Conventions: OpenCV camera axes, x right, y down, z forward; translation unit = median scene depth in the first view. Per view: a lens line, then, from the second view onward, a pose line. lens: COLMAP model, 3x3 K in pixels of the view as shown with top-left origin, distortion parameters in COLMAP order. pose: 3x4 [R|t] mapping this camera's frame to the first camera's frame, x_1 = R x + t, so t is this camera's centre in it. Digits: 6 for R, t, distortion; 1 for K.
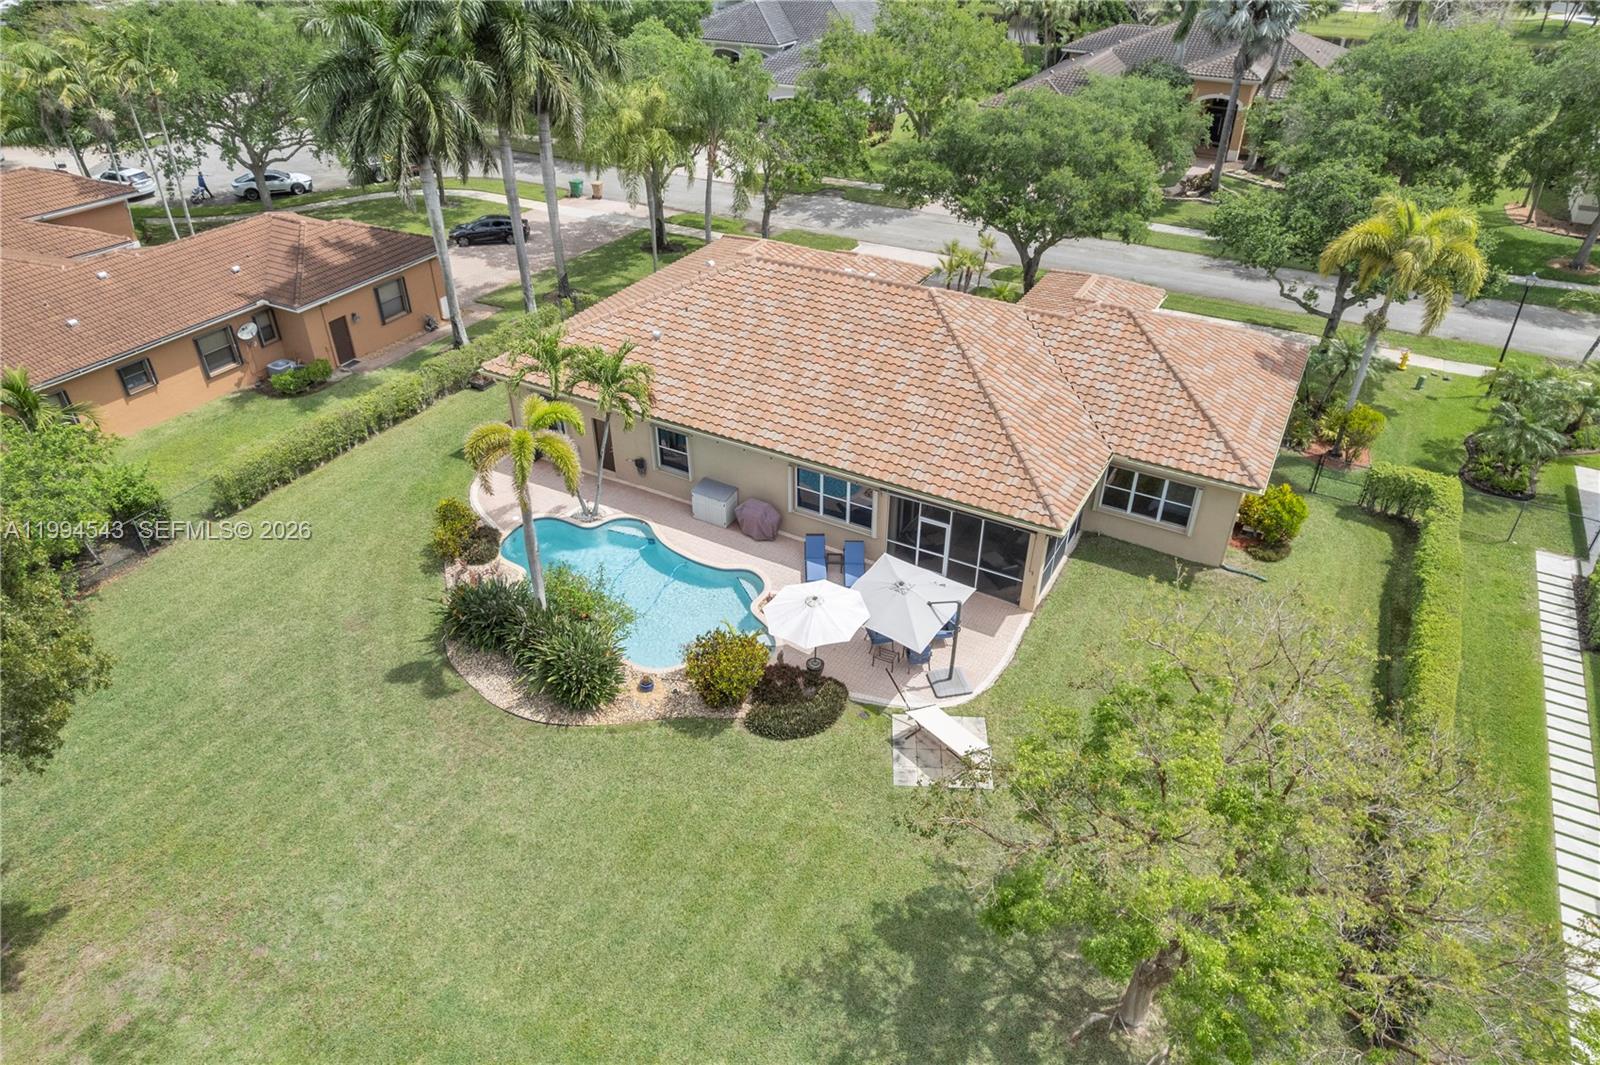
lens RADIAL K [[1025.7, 0, 800.0], [0, 1025.7, 532.5], [0, 0, 1]] dist [-0.064819, 0.049823]
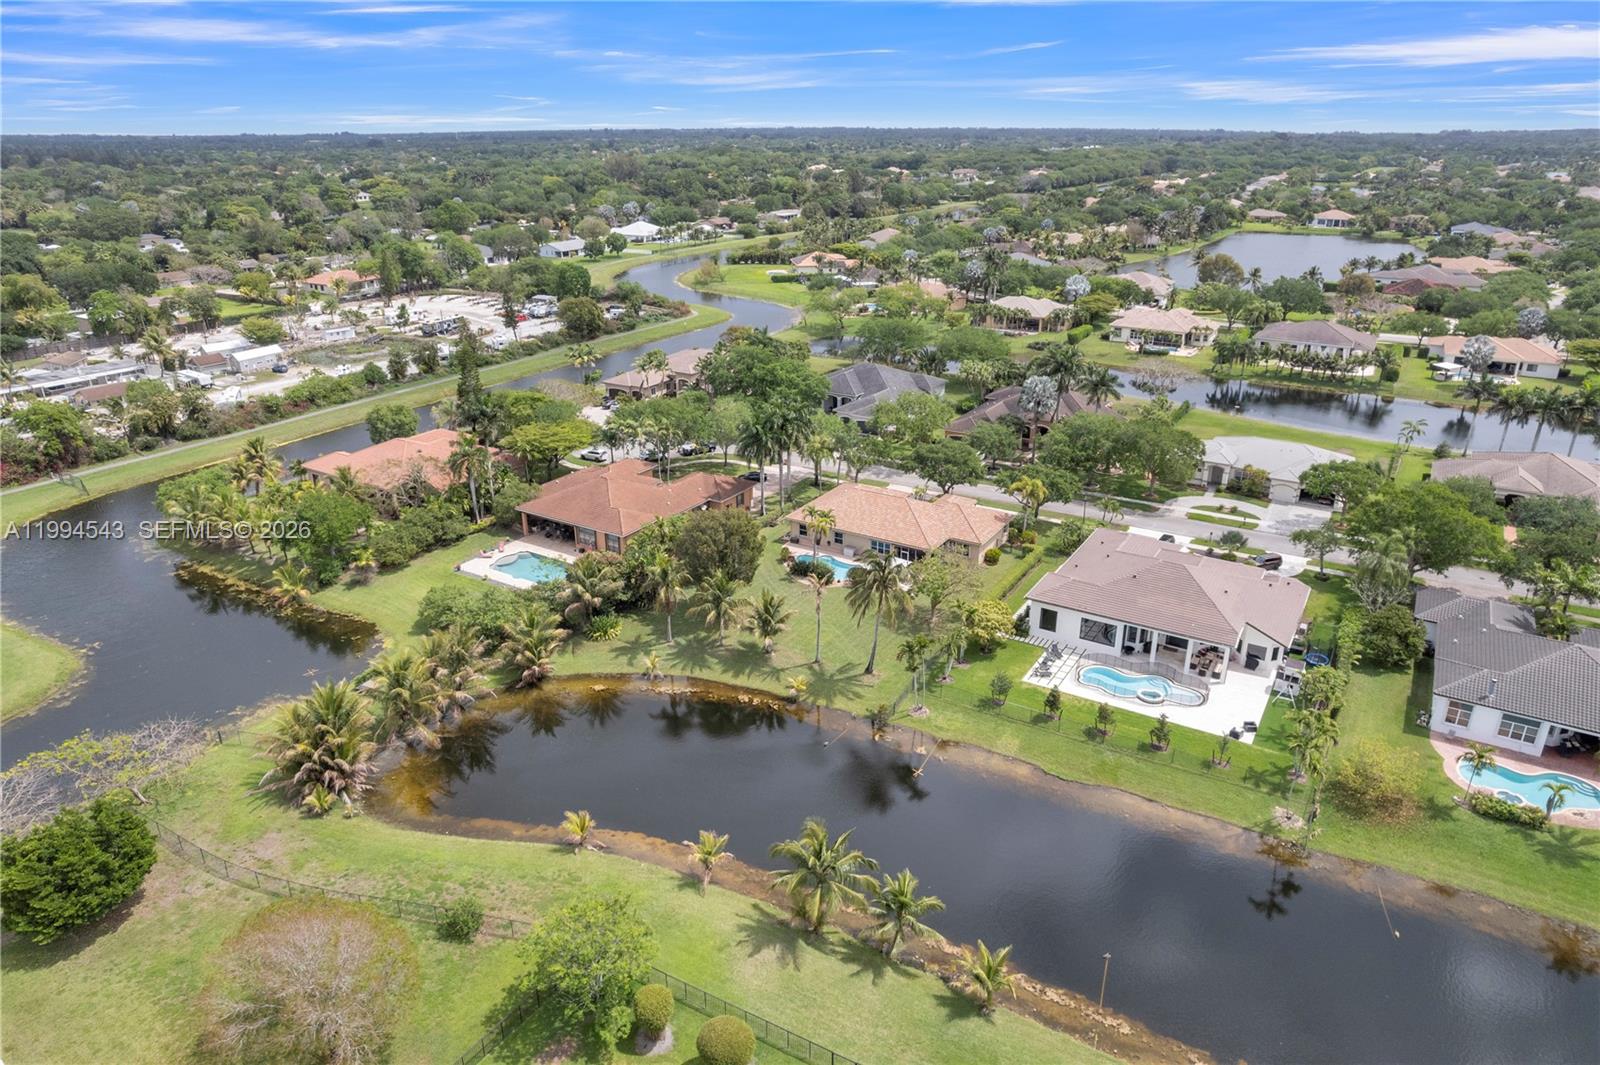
lens RADIAL K [[1025.7, 0, 800.0], [0, 1025.7, 532.5], [0, 0, 1]] dist [-0.064819, 0.049823]
pose [[0.998971, 0.015191, -0.042734, -0.101824], [-0.024098, 0.976012, -0.216380, 0.713141], [0.038422, 0.217187, 0.975374, -2.675459]]
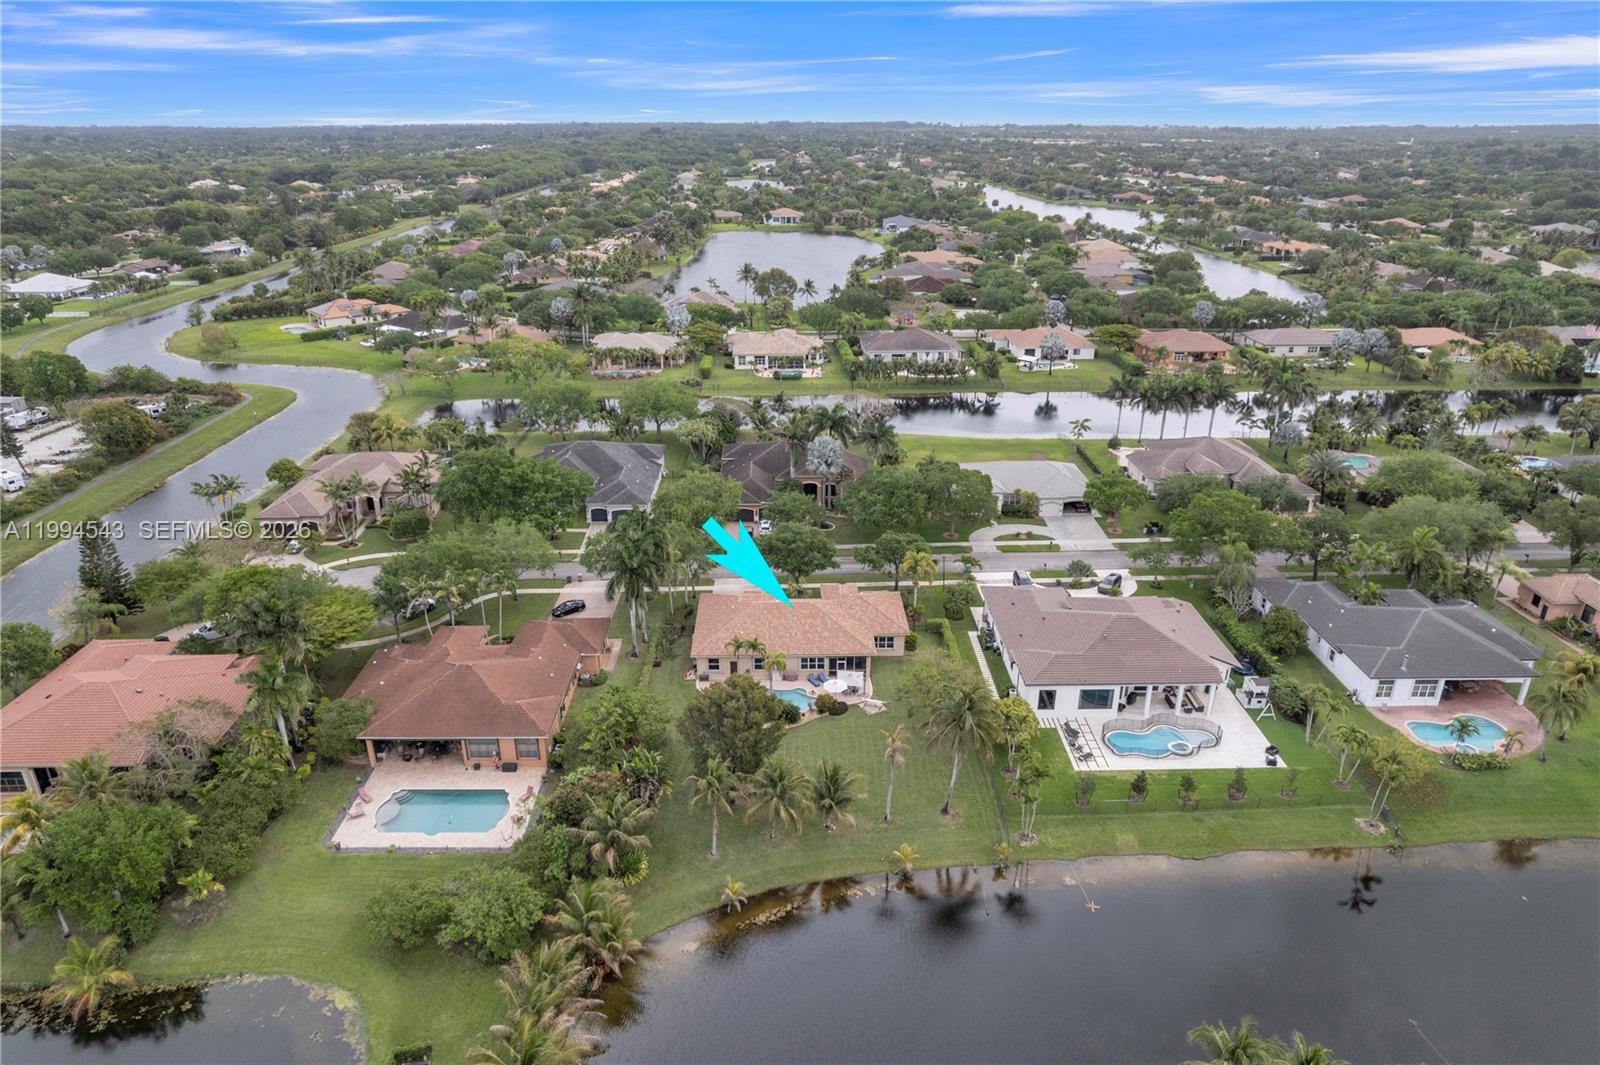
lens RADIAL K [[1025.7, 0, 800.0], [0, 1025.7, 532.5], [0, 0, 1]] dist [-0.064819, 0.049823]
pose [[0.863493, -0.191046, 0.466778, -1.490138], [0.285123, 0.948312, -0.139317, 0.019720], [-0.416035, 0.253388, 0.873332, -2.120083]]
